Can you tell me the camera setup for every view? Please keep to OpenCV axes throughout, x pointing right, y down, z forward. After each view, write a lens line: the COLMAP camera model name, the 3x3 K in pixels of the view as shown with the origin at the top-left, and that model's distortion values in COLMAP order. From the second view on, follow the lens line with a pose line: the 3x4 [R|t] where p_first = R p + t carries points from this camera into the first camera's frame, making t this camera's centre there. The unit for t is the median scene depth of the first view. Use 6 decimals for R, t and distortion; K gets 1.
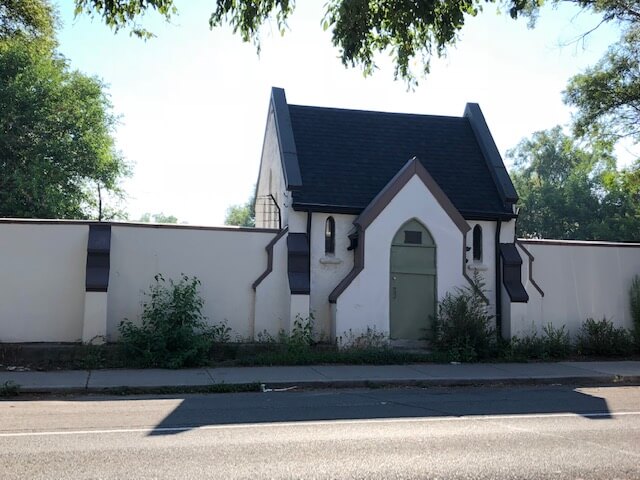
lens RADIAL K [[531.9, 0, 309.2], [0, 531.9, 238.3], [0, 0, 1]] dist [0.016105, 0.003800]
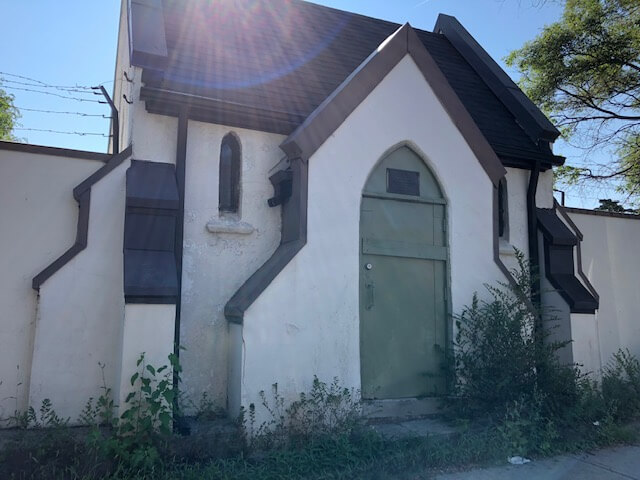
lens RADIAL K [[531.9, 0, 309.2], [0, 531.9, 238.3], [0, 0, 1]] dist [0.016105, 0.003800]
pose [[0.984065, 0.011680, 0.177424, 0.026473], [-0.010032, 0.999898, -0.010188, 0.055600], [-0.177524, 0.008246, 0.984082, 0.547961]]
